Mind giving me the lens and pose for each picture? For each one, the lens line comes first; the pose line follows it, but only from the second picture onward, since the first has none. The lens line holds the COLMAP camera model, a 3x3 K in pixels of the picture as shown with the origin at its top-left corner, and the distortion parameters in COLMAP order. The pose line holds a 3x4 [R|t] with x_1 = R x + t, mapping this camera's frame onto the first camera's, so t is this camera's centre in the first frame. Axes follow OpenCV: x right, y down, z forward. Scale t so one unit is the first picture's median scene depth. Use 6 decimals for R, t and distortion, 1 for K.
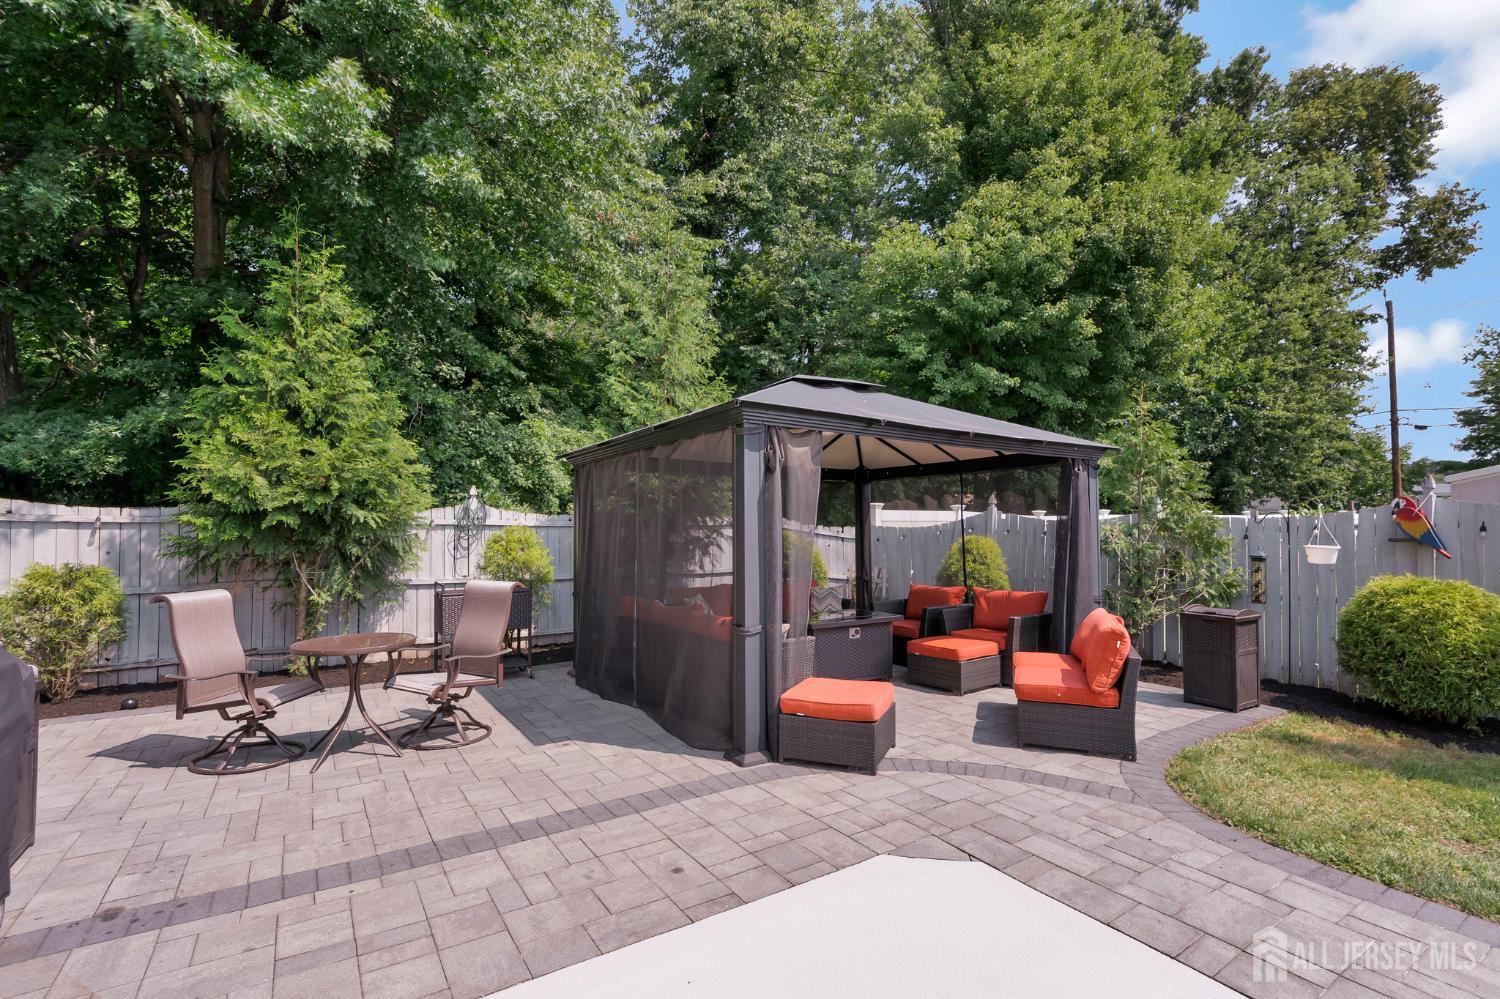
lens RADIAL K [[702.8, 0, 747.2], [0, 702.8, 517.7], [0, 0, 1]] dist [0.003150, 0.000513]
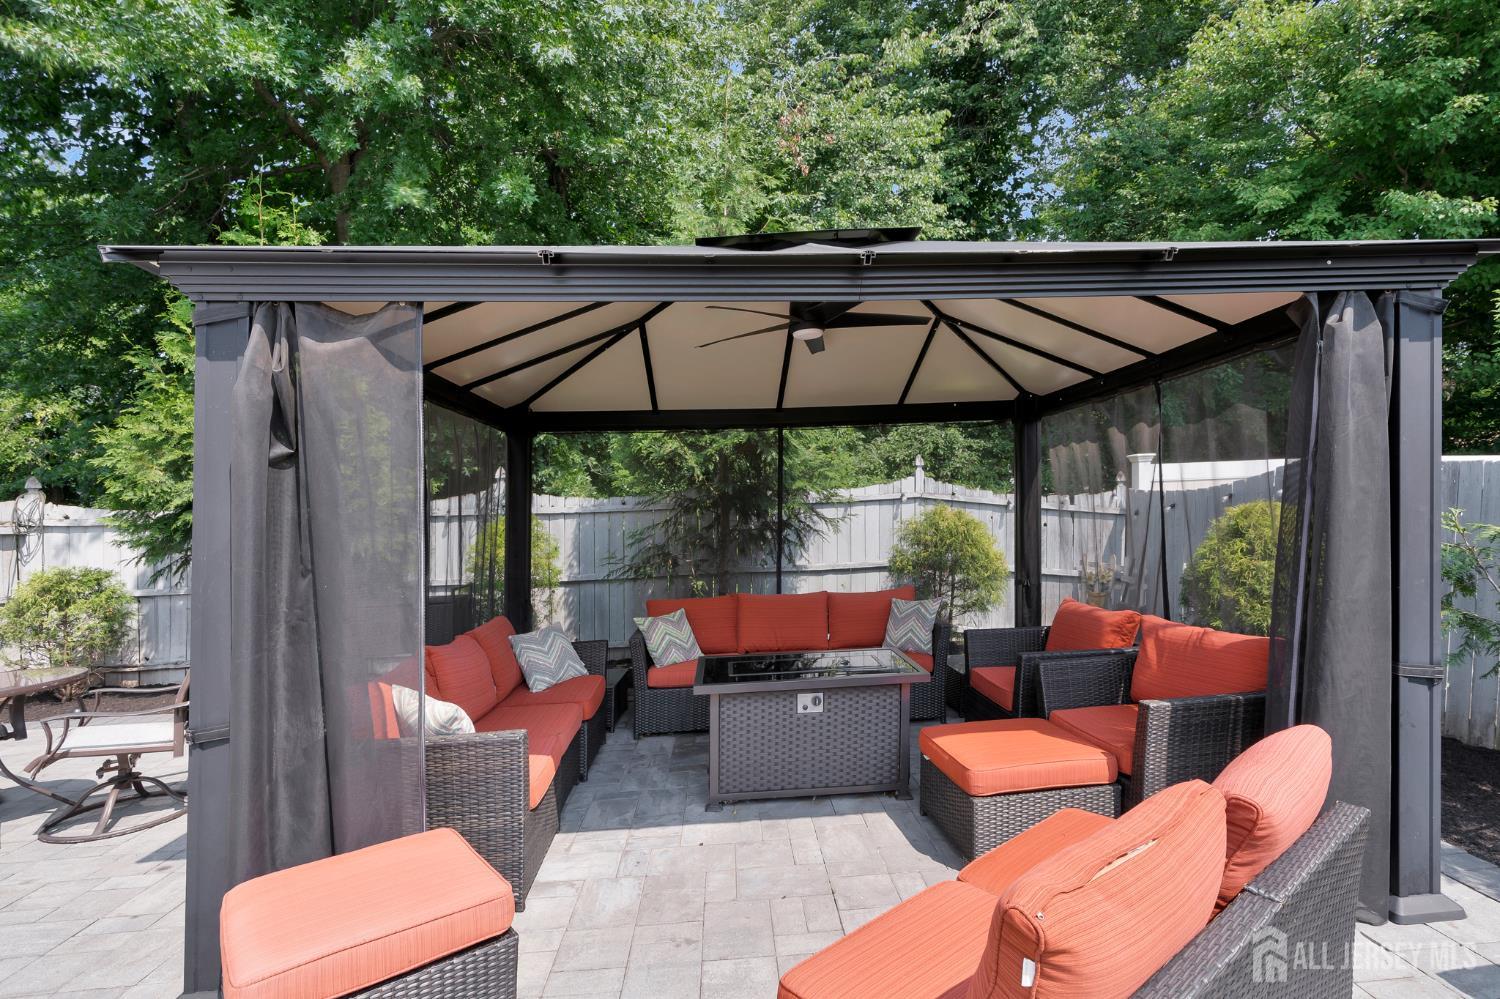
lens RADIAL K [[742.4, 0, 753.5], [0, 742.4, 515.6], [0, 0, 1]] dist [0.000704, 0.006812]
pose [[0.867736, -0.030232, -0.496106, 0.334636], [0.045565, 0.998784, 0.018833, 0.010707], [0.494933, -0.038947, 0.868058, 0.426163]]
